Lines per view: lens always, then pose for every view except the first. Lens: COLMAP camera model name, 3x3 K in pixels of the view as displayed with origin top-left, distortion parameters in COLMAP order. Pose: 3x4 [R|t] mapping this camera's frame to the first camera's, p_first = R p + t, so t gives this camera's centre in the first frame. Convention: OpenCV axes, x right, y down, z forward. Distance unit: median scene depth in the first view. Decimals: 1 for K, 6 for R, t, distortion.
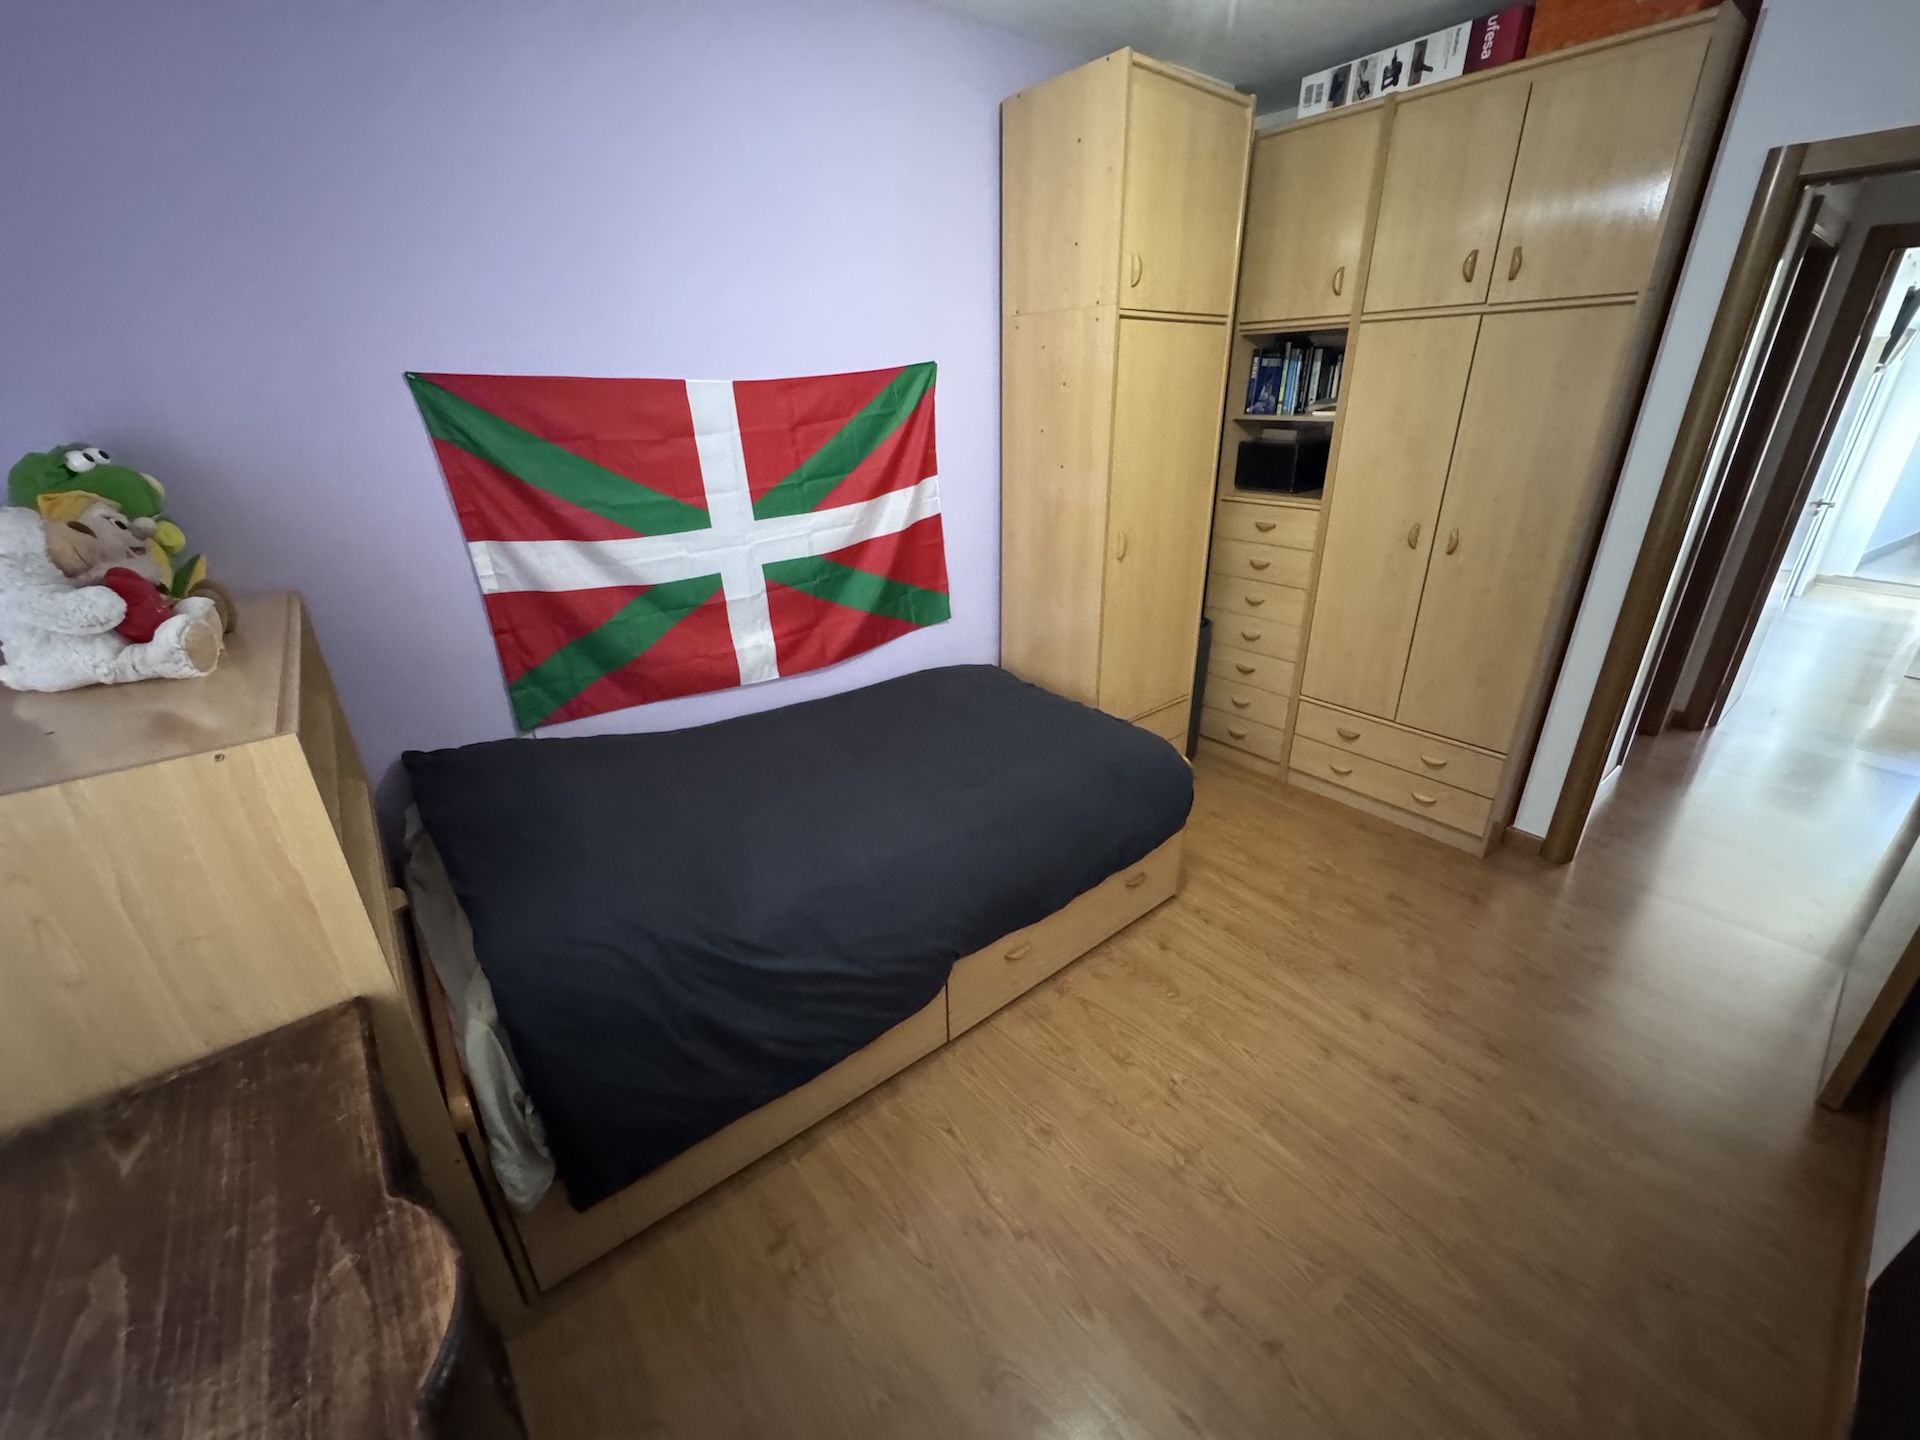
lens RADIAL K [[765.8, 0, 960.6], [0, 765.8, 708.7], [0, 0, 1]] dist [-0.003691, -0.000188]
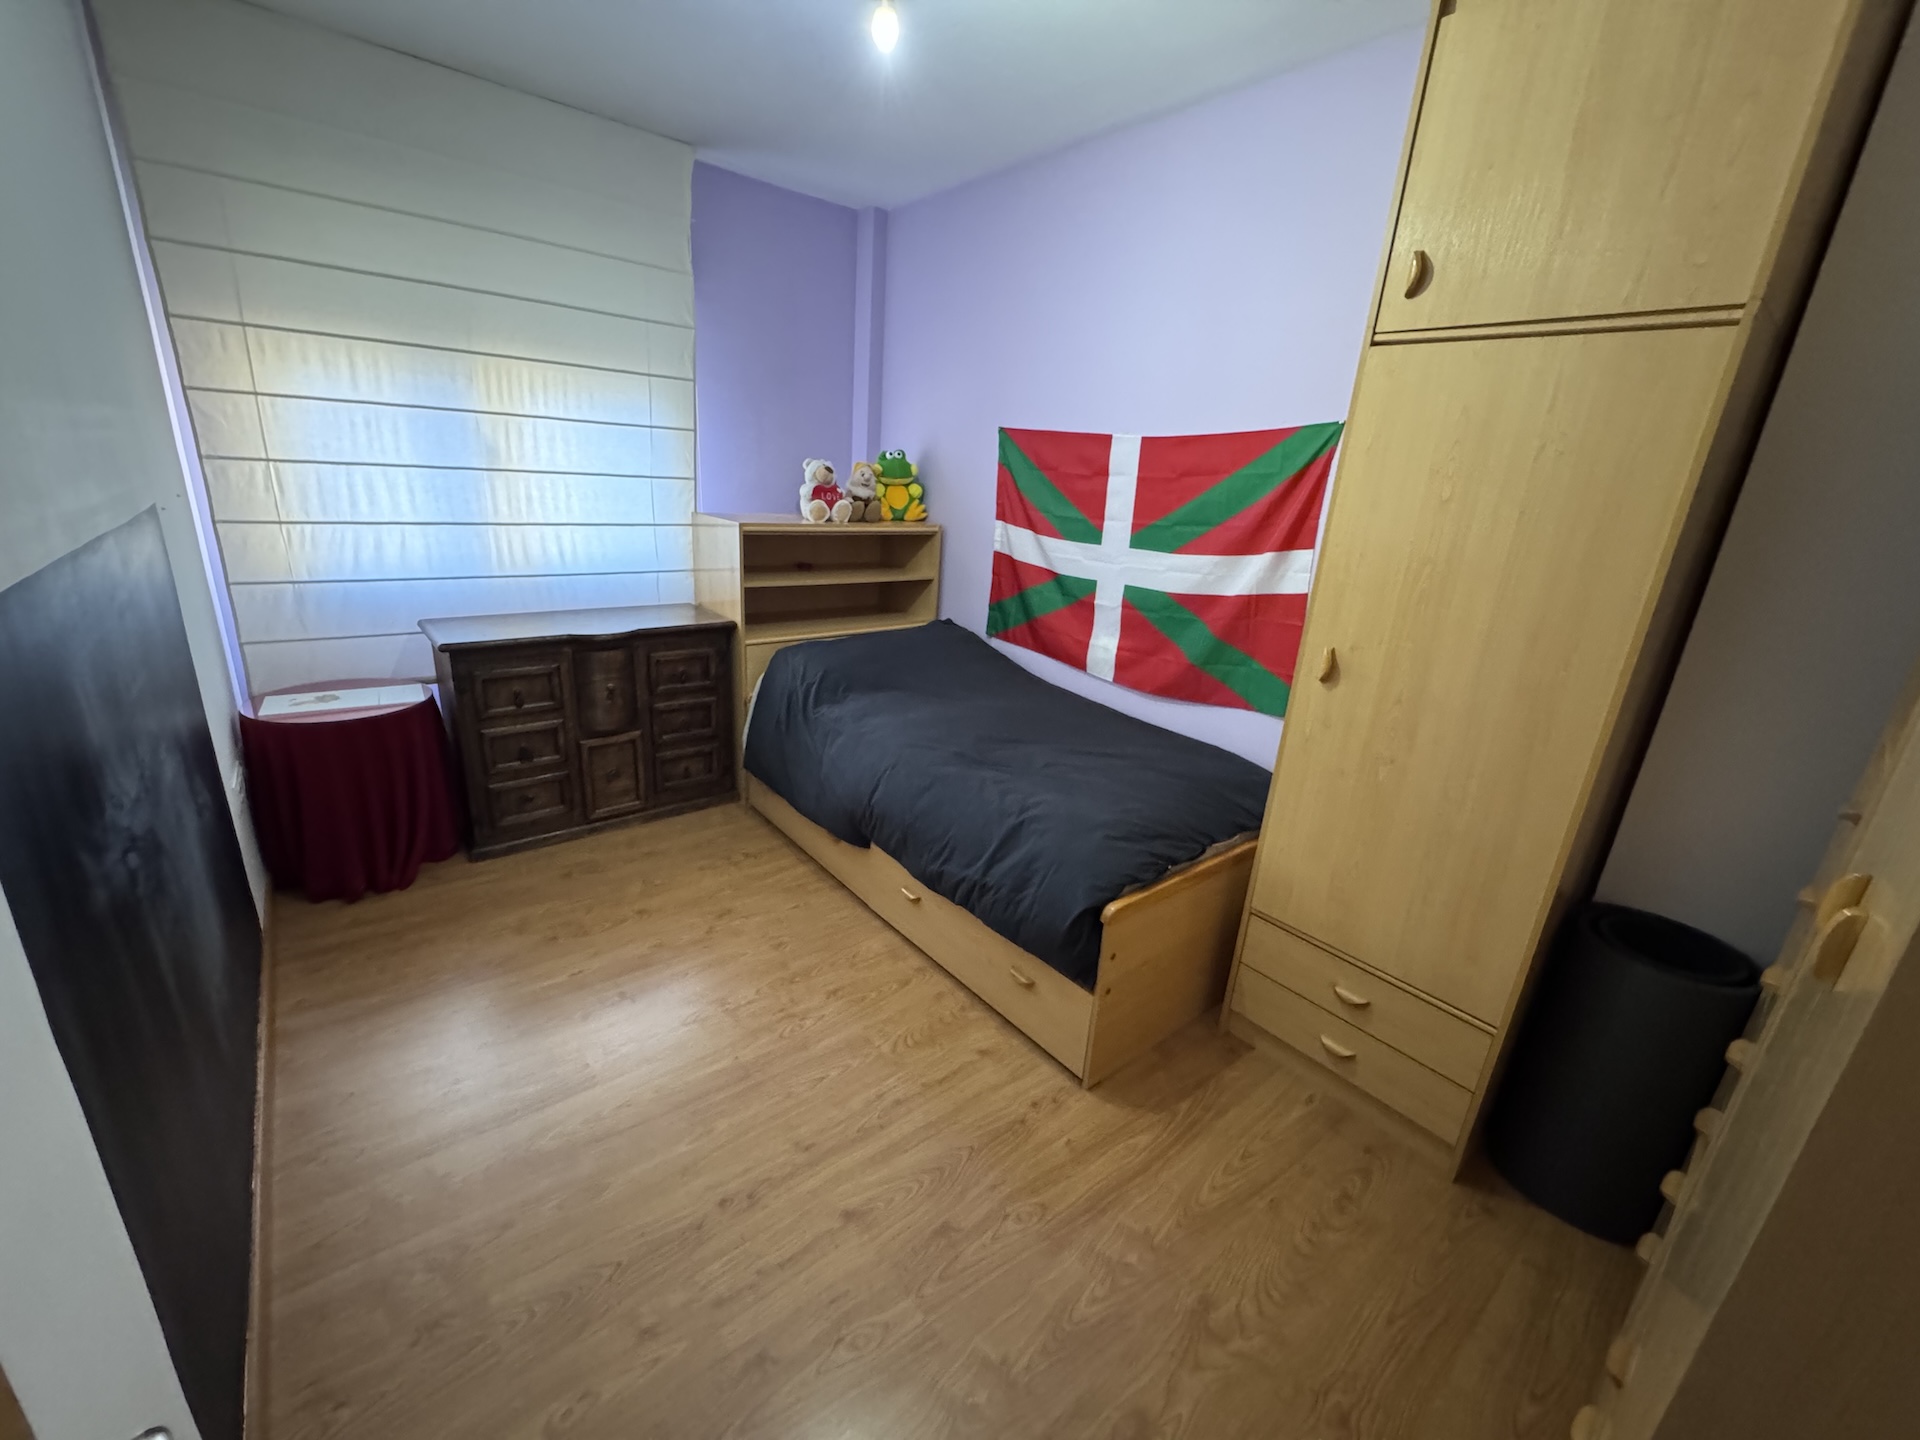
lens RADIAL K [[765.8, 0, 968.8], [0, 765.8, 711.3], [0, 0, 1]] dist [-0.003691, -0.000188]
pose [[0.018693, 0.318928, -0.947595, 1.014670], [-0.453383, 0.847419, 0.276269, -0.259225], [0.891120, 0.424459, 0.160437, 0.722336]]
